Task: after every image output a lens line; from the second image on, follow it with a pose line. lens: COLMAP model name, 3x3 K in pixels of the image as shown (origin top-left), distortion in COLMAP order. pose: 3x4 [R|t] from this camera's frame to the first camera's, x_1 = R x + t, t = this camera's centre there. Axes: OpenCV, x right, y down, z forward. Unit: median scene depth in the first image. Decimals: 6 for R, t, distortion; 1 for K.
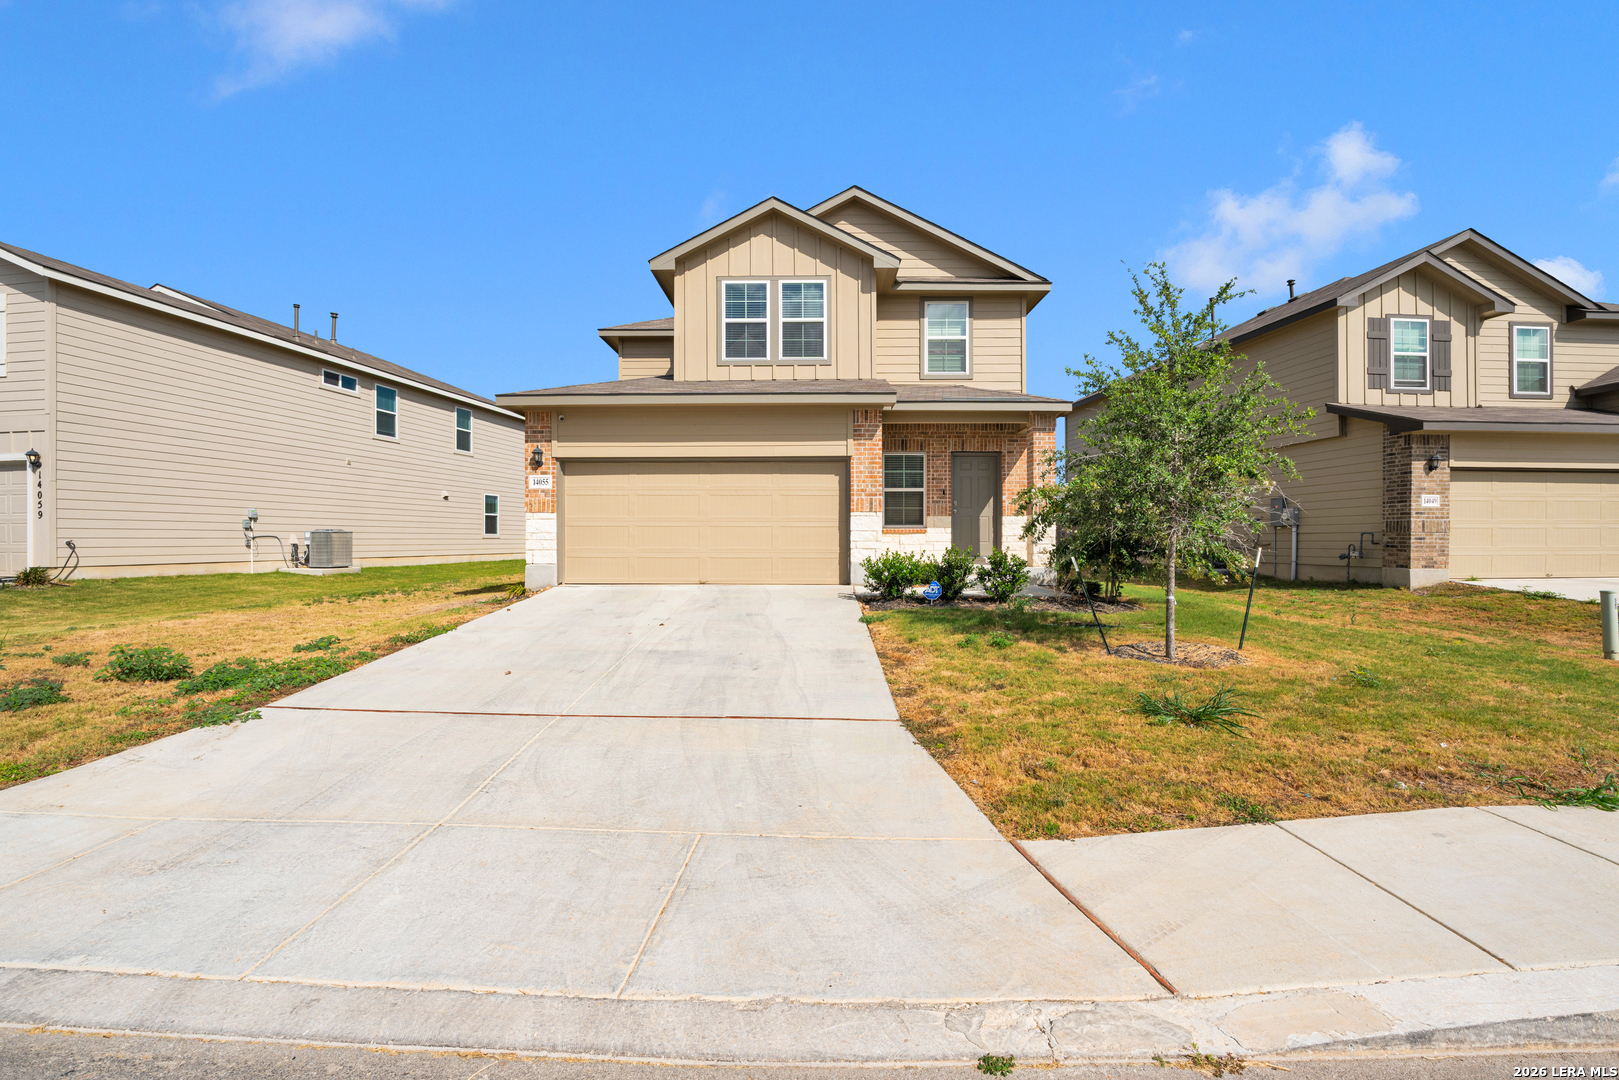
lens RADIAL K [[692.7, 0, 815.9], [0, 692.7, 541.0], [0, 0, 1]] dist [-0.012252, 0.000091]
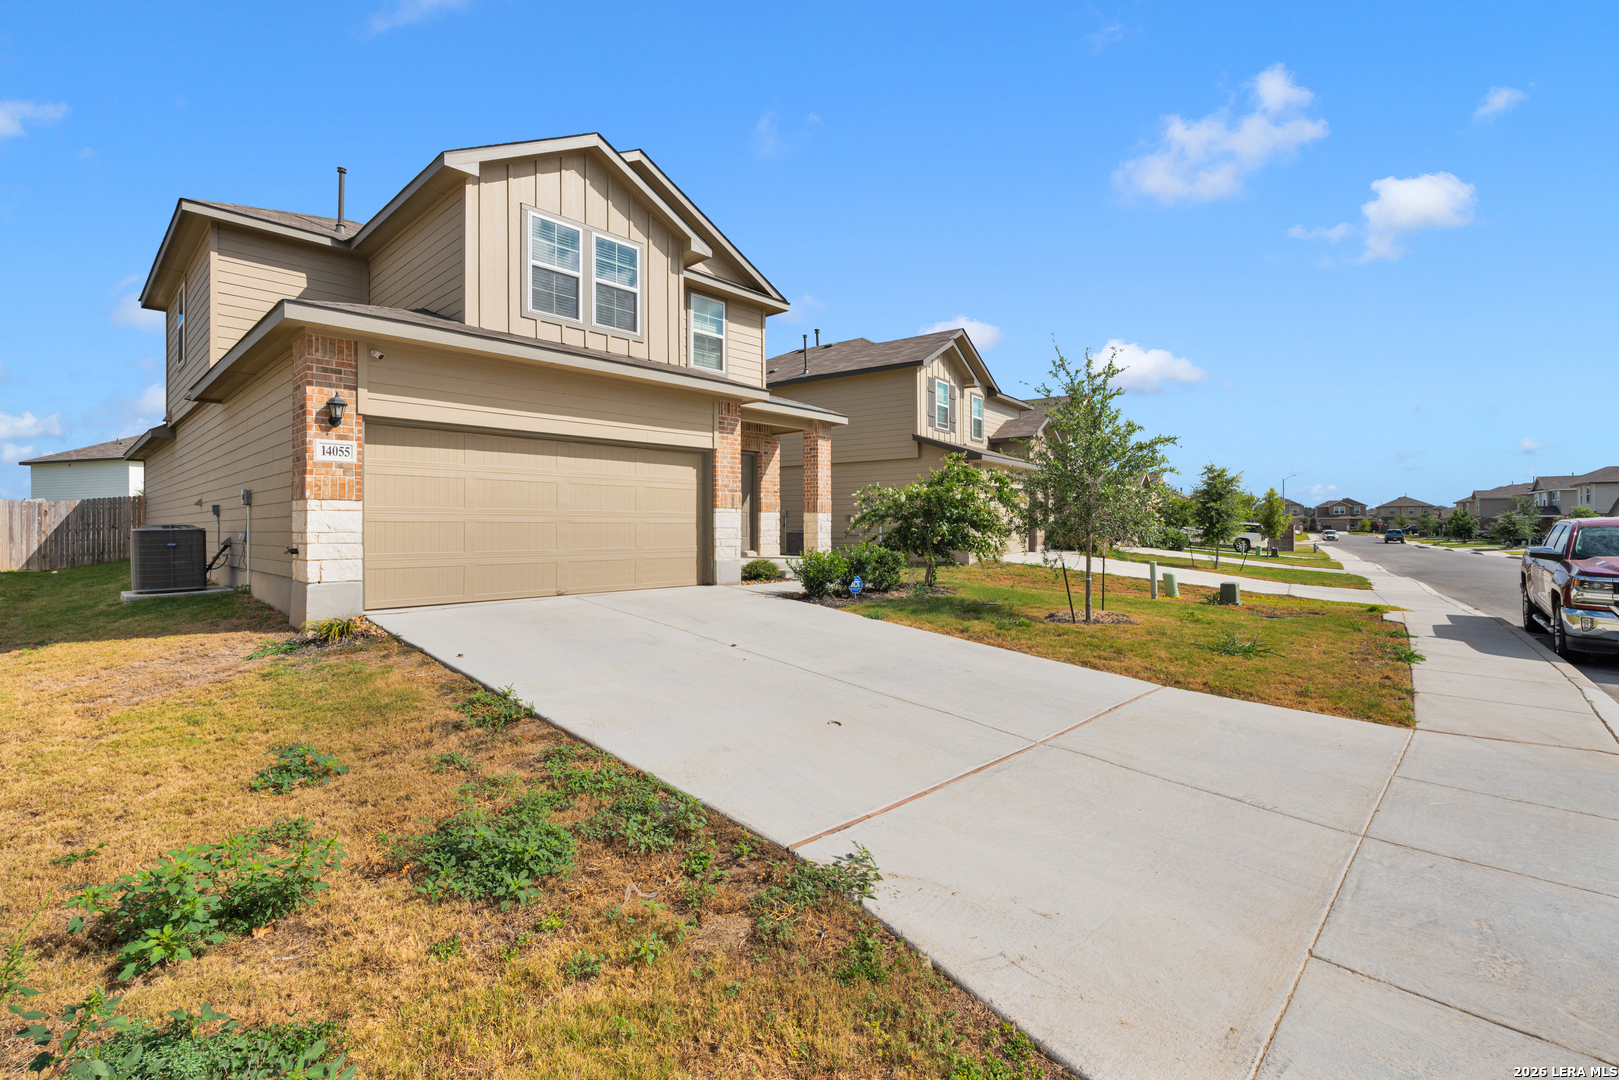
lens RADIAL K [[685.4, 0, 808.4], [0, 685.4, 520.5], [0, 0, 1]] dist [-0.000189, 0.000072]
pose [[0.692646, 0.005733, 0.721255, -0.473413], [0.001412, 0.999956, -0.009304, -0.014032], [-0.721276, 0.007463, 0.692607, 0.227563]]
